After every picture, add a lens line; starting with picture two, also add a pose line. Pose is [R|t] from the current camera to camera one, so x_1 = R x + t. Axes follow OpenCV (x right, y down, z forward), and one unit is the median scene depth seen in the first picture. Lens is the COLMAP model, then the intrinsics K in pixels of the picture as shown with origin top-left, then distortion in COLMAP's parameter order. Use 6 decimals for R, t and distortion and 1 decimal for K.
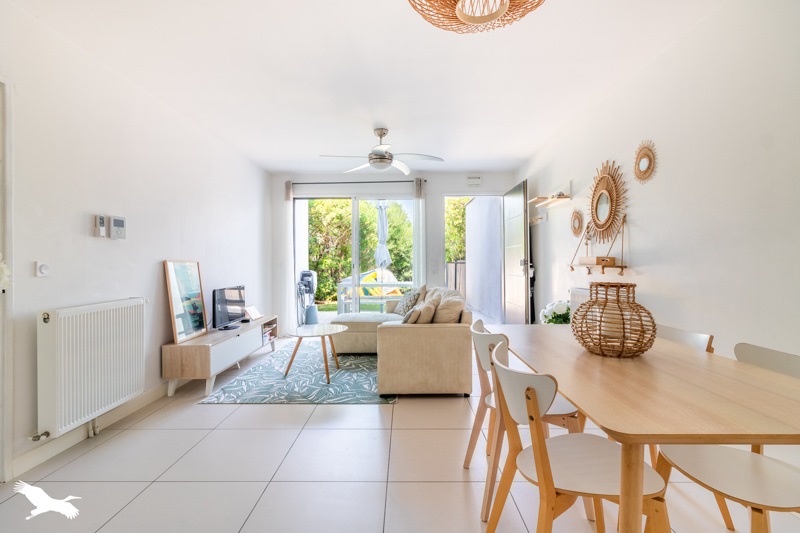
lens RADIAL K [[373.6, 0, 399.4], [0, 373.6, 262.2], [0, 0, 1]] dist [-0.000456, 0.002210]
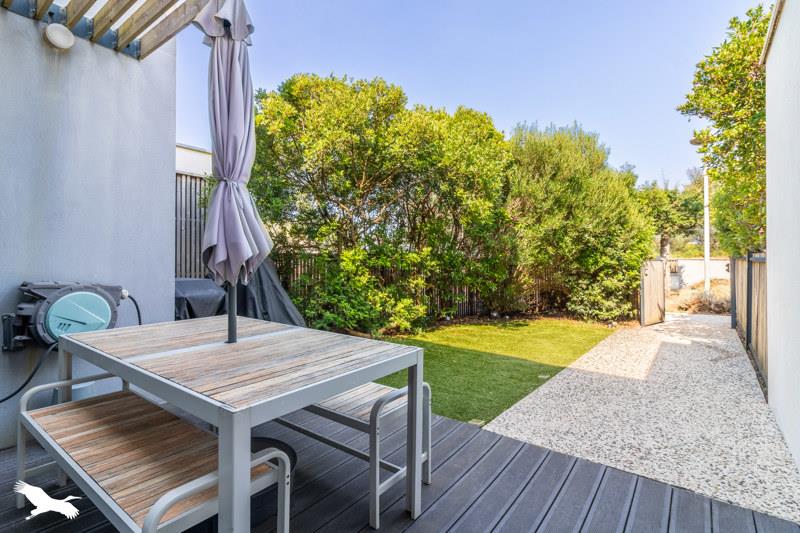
lens RADIAL K [[373.6, 0, 398.9], [0, 373.6, 254.0], [0, 0, 1]] dist [-0.000456, 0.002210]
pose [[0.782357, 0.004727, -0.622813, 0.385437], [-0.006665, 0.999977, -0.000782, -0.003554], [0.622795, 0.004763, 0.782371, 1.766526]]
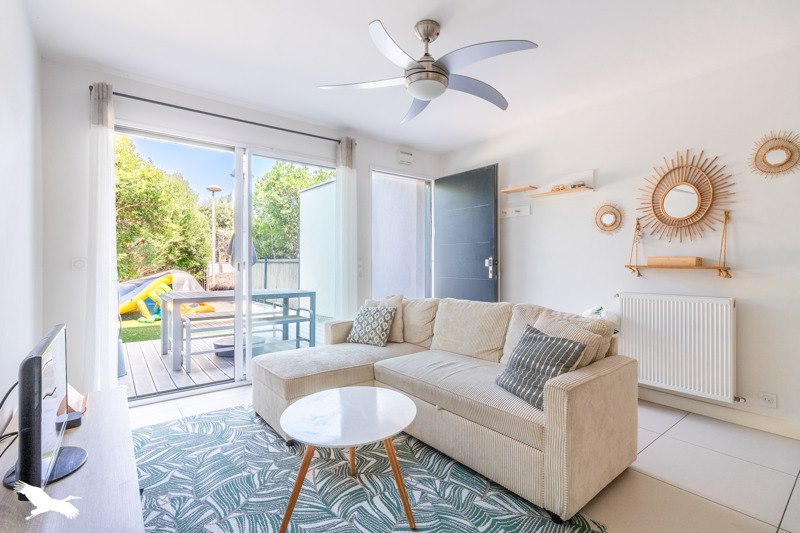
lens RADIAL K [[373.6, 0, 398.3], [0, 373.6, 263.5], [0, 0, 1]] dist [-0.000456, 0.002210]
pose [[0.779540, 0.003899, 0.626340, -0.477752], [-0.006961, 0.999973, 0.002440, 0.003037], [-0.626313, -0.006262, 0.779546, 0.645456]]
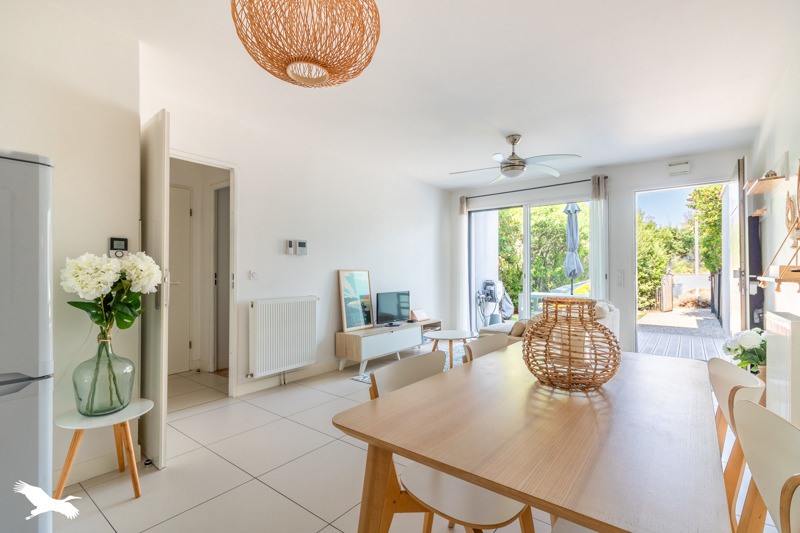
lens RADIAL K [[373.6, 0, 396.6], [0, 373.6, 269.7], [0, 0, 1]] dist [-0.000456, 0.002210]
pose [[0.792970, 0.001493, -0.609259, 0.333542], [-0.004299, 0.999986, -0.003145, -0.002041], [0.609245, 0.005113, 0.792965, 0.046268]]
